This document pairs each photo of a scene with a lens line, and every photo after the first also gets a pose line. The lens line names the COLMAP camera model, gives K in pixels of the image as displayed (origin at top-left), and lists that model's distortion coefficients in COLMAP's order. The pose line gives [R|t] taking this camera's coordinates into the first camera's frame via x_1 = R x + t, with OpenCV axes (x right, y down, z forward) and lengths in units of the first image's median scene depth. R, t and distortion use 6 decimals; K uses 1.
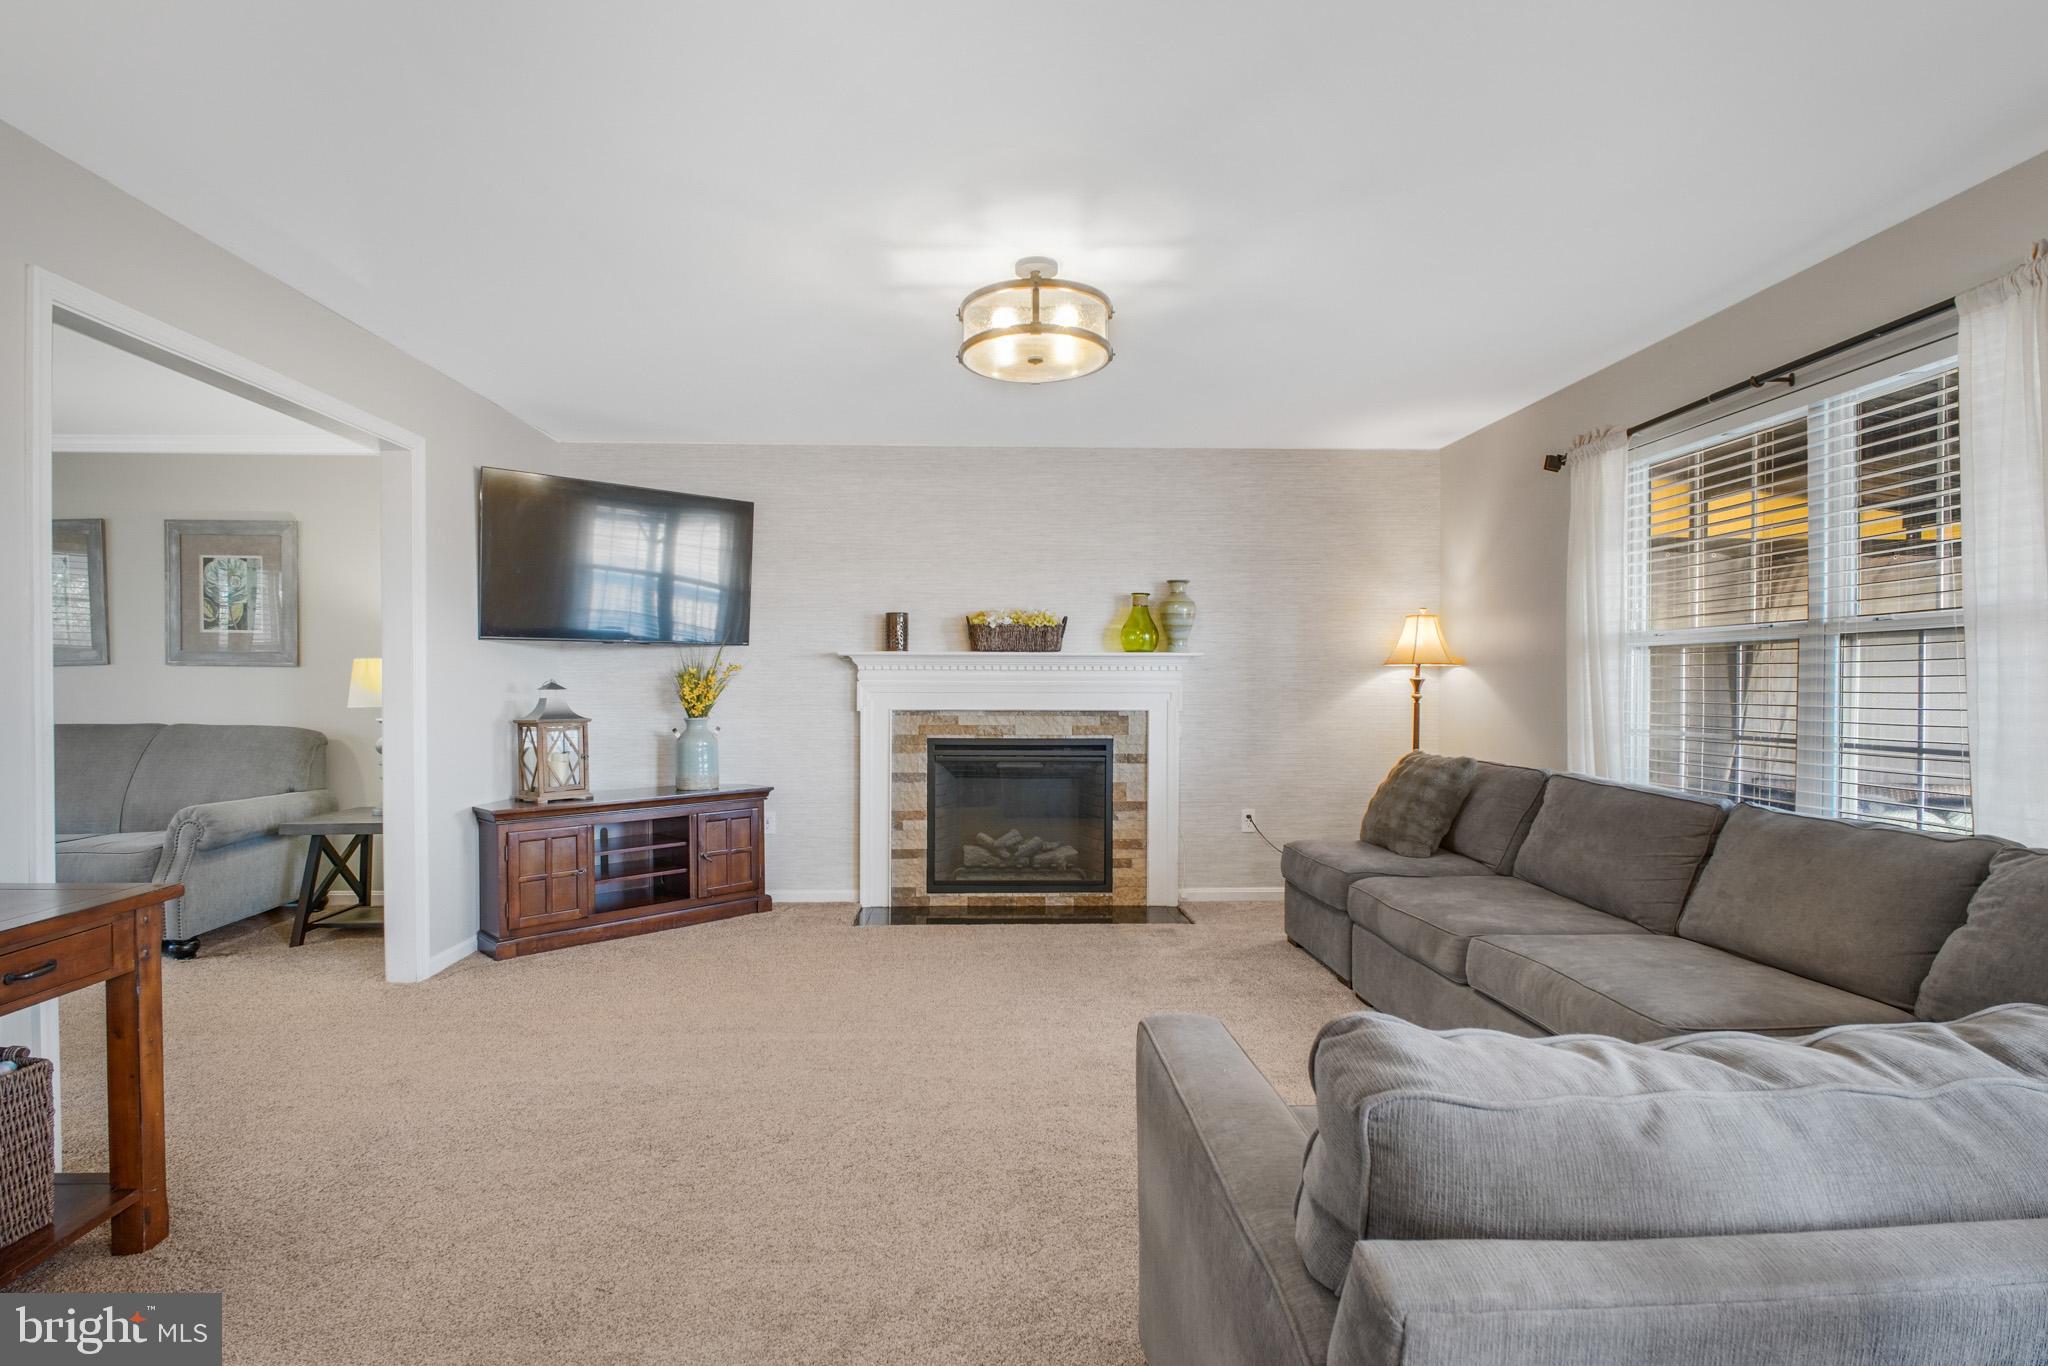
lens RADIAL K [[952.9, 0, 1002.5], [0, 952.9, 689.6], [0, 0, 1]] dist [0.000519, -0.005001]
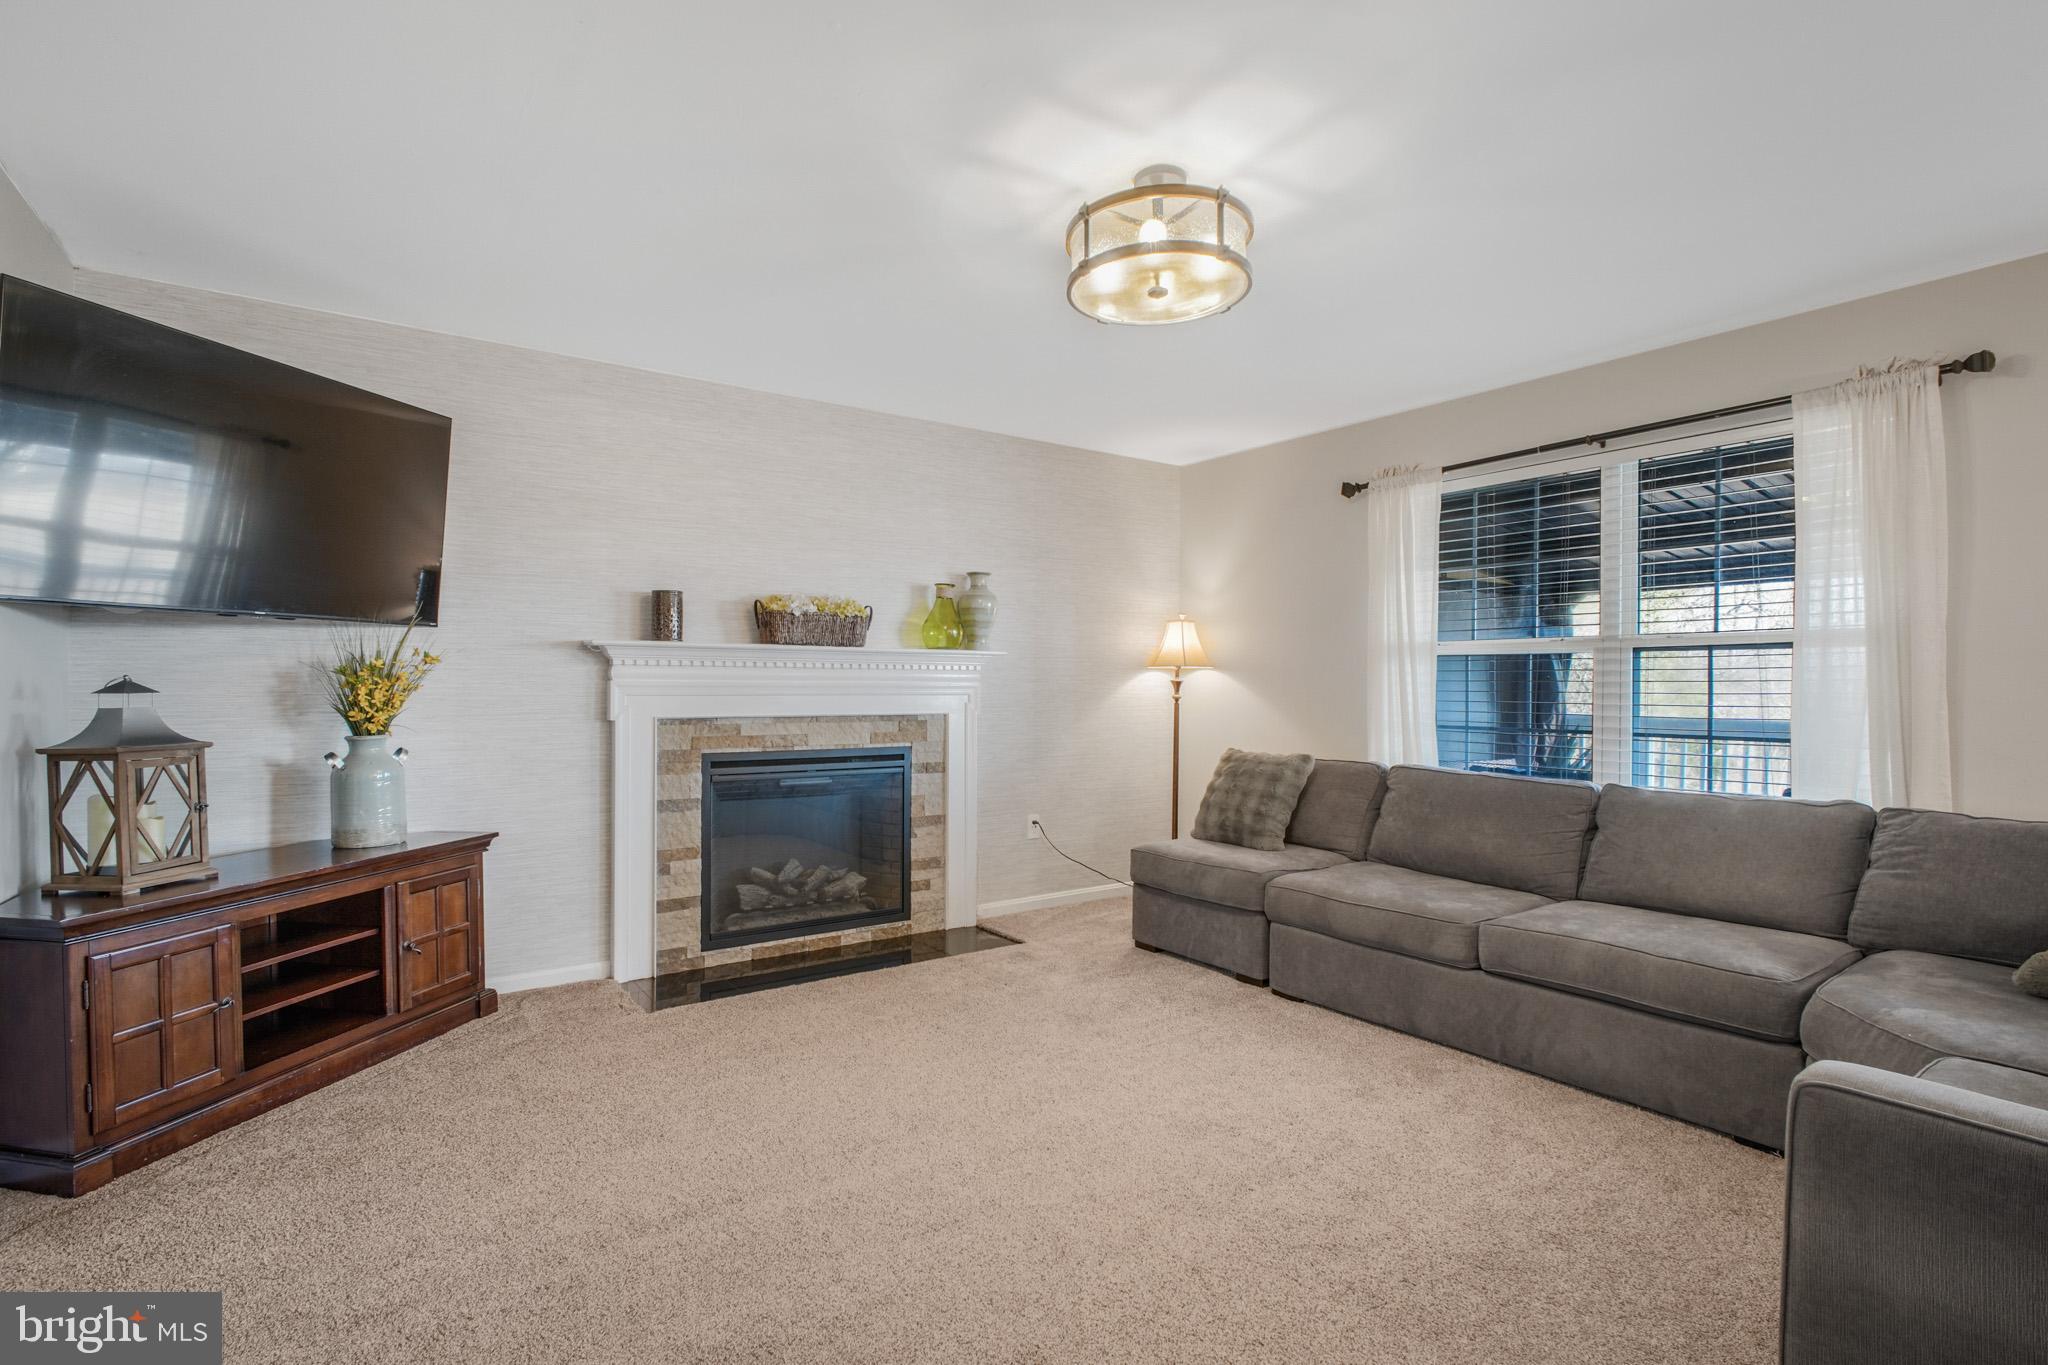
lens RADIAL K [[952.9, 0, 1025.8], [0, 952.9, 690.5], [0, 0, 1]] dist [0.000519, -0.005001]
pose [[0.845187, -0.001528, 0.534468, -0.286626], [0.000735, 0.999998, 0.001698, -0.001978], [-0.534470, -0.001042, 0.845187, 0.207471]]
